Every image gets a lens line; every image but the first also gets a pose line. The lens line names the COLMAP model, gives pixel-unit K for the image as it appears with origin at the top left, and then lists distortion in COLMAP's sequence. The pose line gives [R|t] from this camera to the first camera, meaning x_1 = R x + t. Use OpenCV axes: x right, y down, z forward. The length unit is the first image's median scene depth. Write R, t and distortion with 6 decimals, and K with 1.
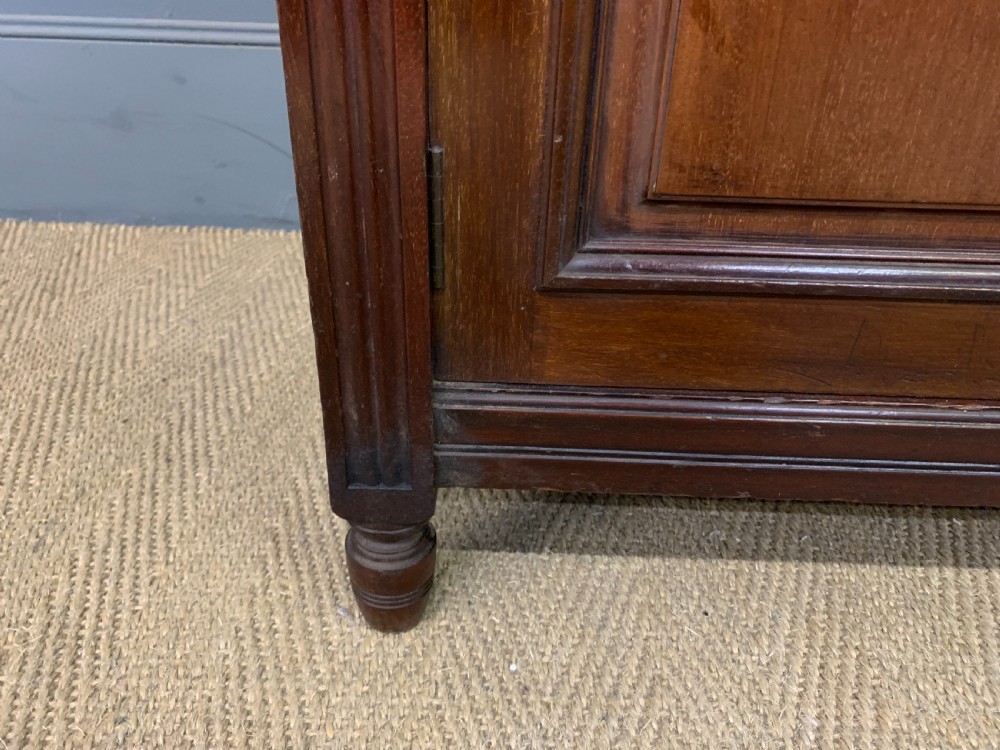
lens RADIAL K [[794.5, 0, 466.9], [0, 794.5, 395.9], [0, 0, 1]] dist [0.041205, -0.039294]
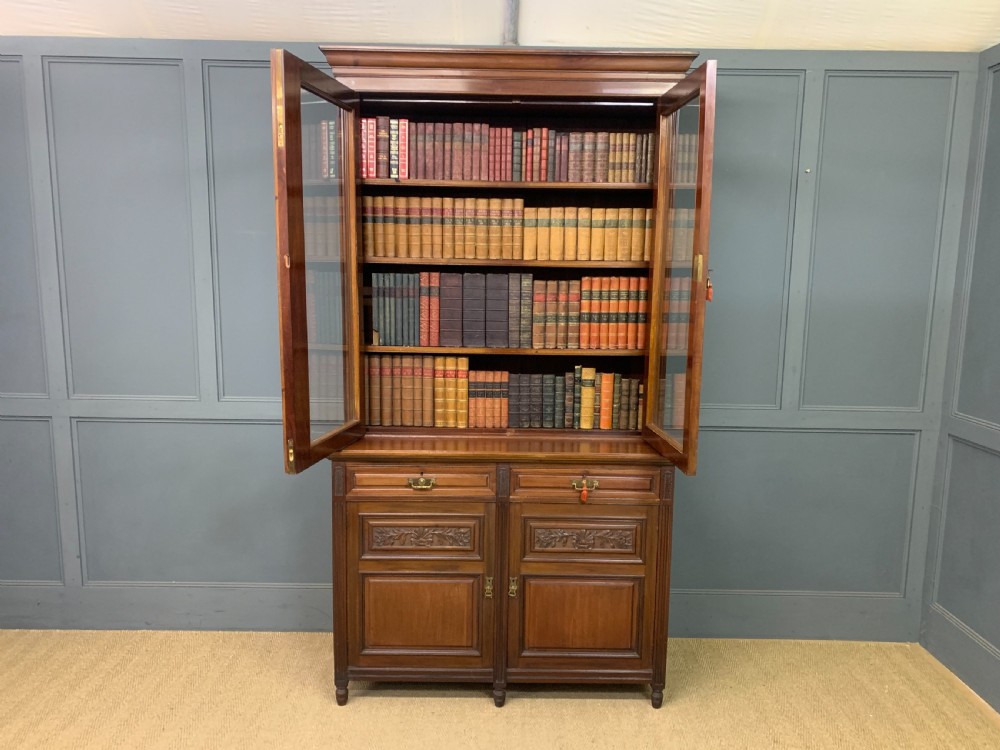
lens RADIAL K [[794.5, 0, 510.9], [0, 794.5, 365.6], [0, 0, 1]] dist [0.041205, -0.039294]
pose [[0.999438, -0.003334, 0.033353, 1.295152], [0.016174, 0.919506, -0.392743, 0.372854], [-0.029359, 0.393062, 0.919043, -7.380970]]
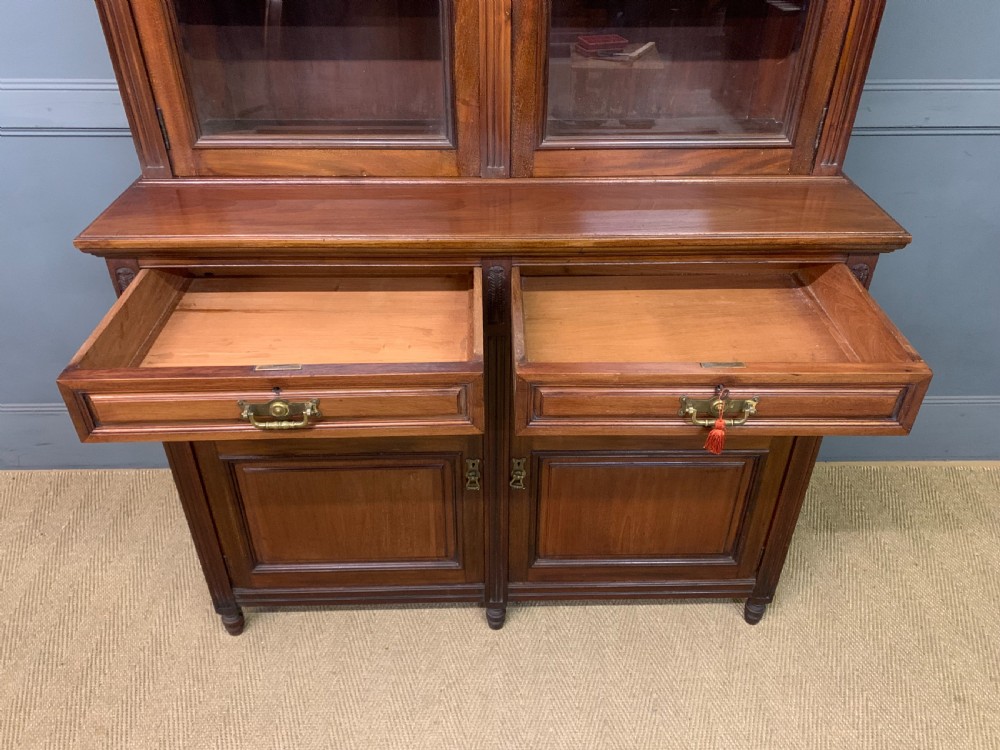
lens RADIAL K [[794.5, 0, 499.6], [0, 794.5, 393.5], [0, 0, 1]] dist [0.041205, -0.039294]
pose [[0.999003, -0.034707, 0.028072, 1.368477], [0.032722, 0.997125, 0.068338, -1.366746], [-0.030363, -0.067352, 0.997267, -3.530102]]
